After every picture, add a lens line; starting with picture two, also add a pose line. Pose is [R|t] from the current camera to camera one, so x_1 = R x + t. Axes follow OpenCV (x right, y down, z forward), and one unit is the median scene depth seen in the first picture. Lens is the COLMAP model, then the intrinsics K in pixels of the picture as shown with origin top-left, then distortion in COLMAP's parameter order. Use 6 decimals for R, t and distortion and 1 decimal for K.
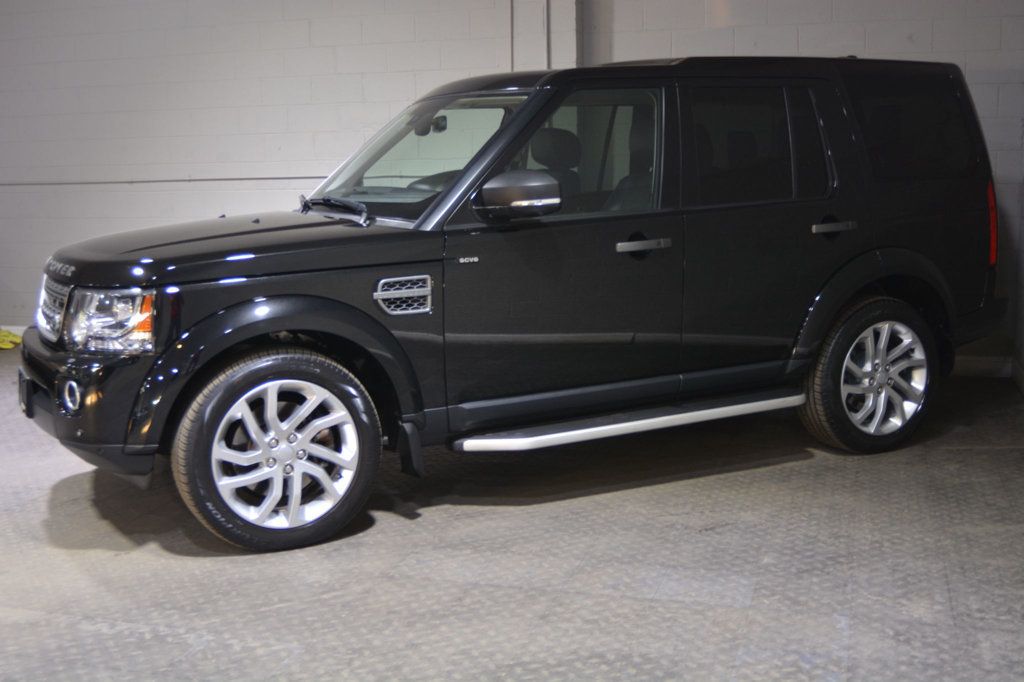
lens RADIAL K [[1221.0, 0, 517.5], [0, 1221.0, 338.5], [0, 0, 1]] dist [-0.056546, 0.000000]
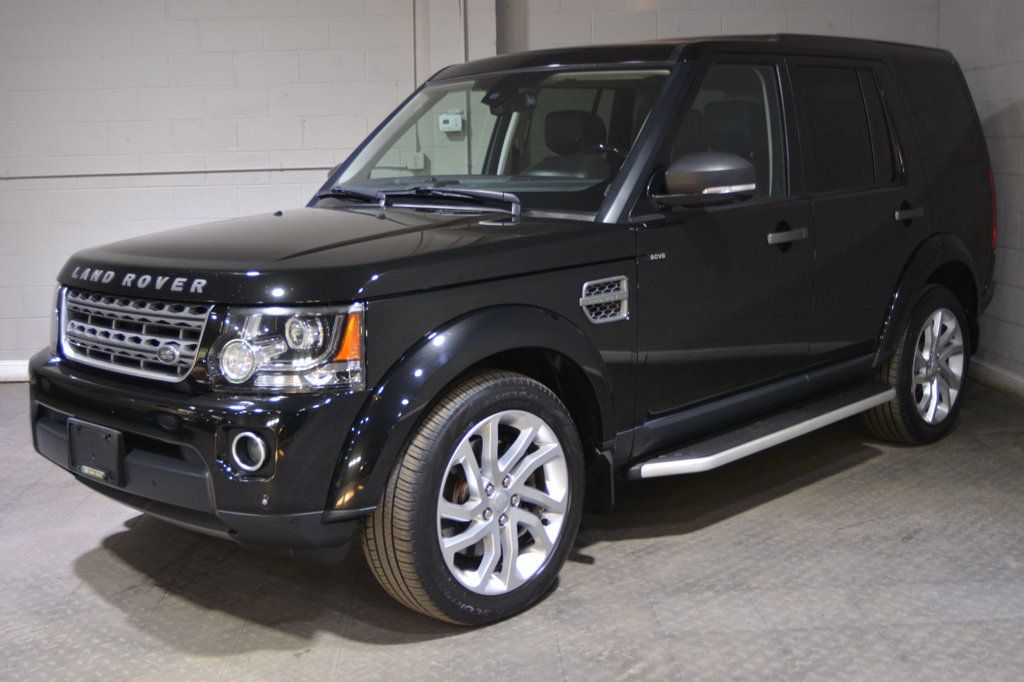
lens RADIAL K [[1221.0, 0, 505.6], [0, 1221.0, 341.7], [0, 0, 1]] dist [-0.056546, 0.000000]
pose [[0.943038, -0.052806, 0.328466, -0.432071], [0.052588, 0.998571, 0.009552, -0.018307], [-0.328501, 0.008265, 0.944467, 0.223971]]
